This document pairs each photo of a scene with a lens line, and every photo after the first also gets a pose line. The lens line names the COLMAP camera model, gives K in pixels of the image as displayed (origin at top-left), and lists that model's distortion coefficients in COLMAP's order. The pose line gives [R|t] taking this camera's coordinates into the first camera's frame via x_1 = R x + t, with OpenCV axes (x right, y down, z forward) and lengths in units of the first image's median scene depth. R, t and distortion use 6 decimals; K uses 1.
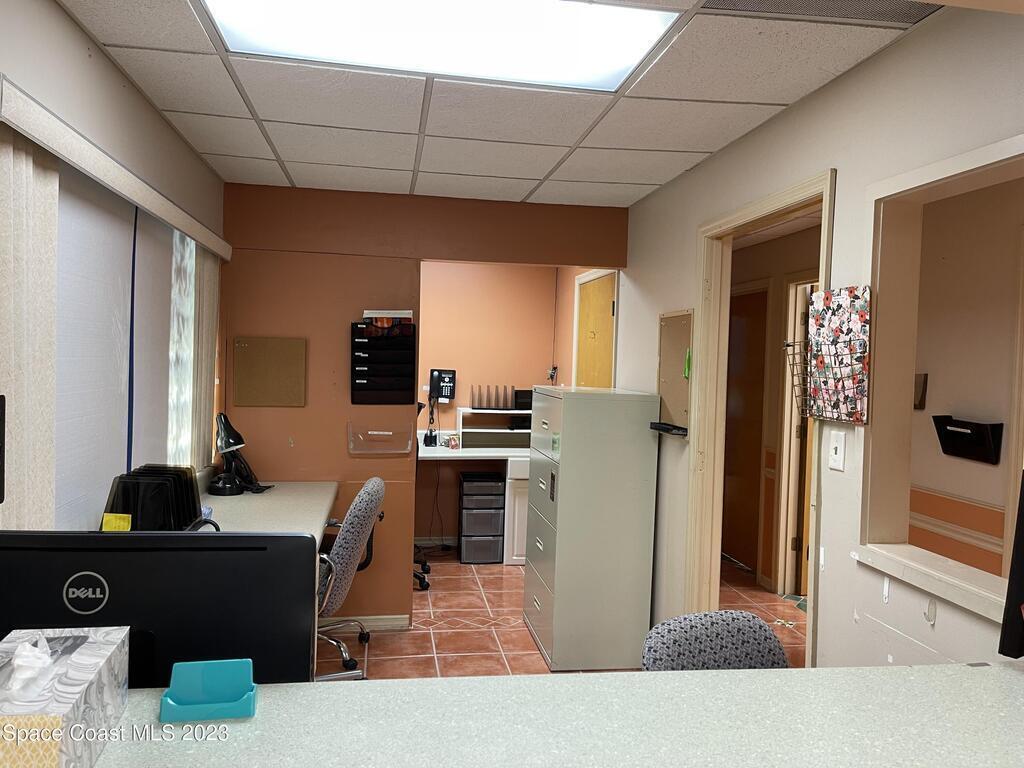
lens RADIAL K [[771.6, 0, 512.0], [0, 771.6, 383.0], [0, 0, 1]] dist [0.065706, -0.090441]
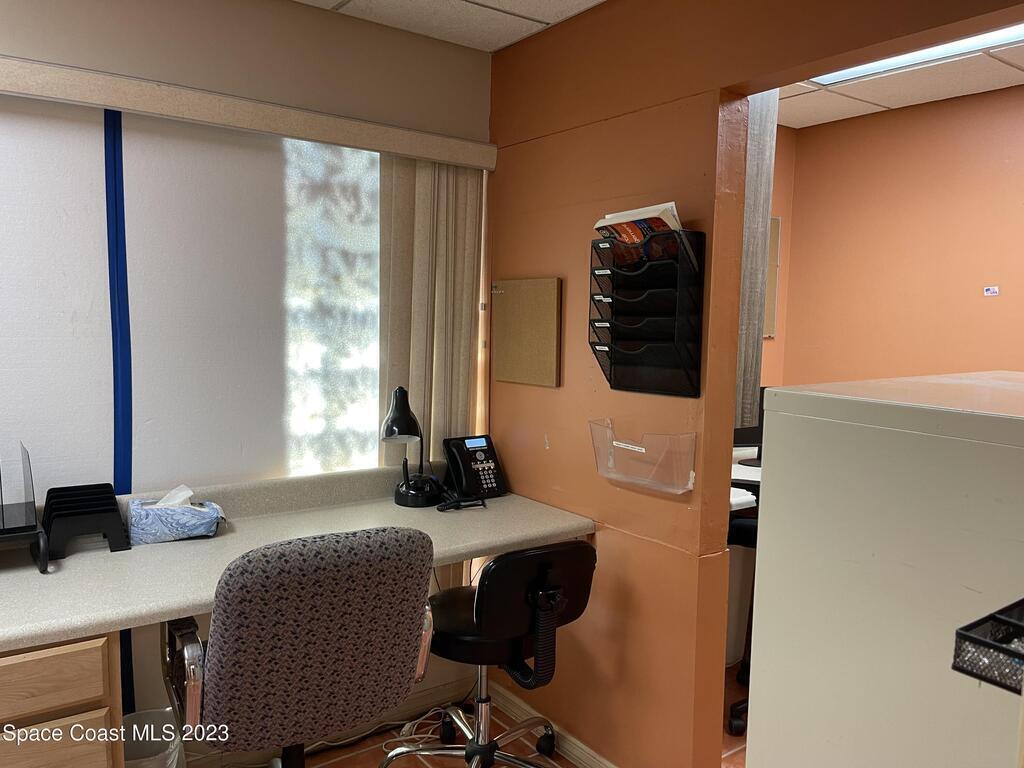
lens RADIAL K [[771.6, 0, 513.0], [0, 771.6, 385.5], [0, 0, 1]] dist [0.065706, -0.090441]
pose [[0.446954, 0.050970, -0.893104, 0.264252], [-0.035465, 0.998600, 0.039242, 0.005381], [0.893854, 0.014135, 0.448136, 0.703827]]
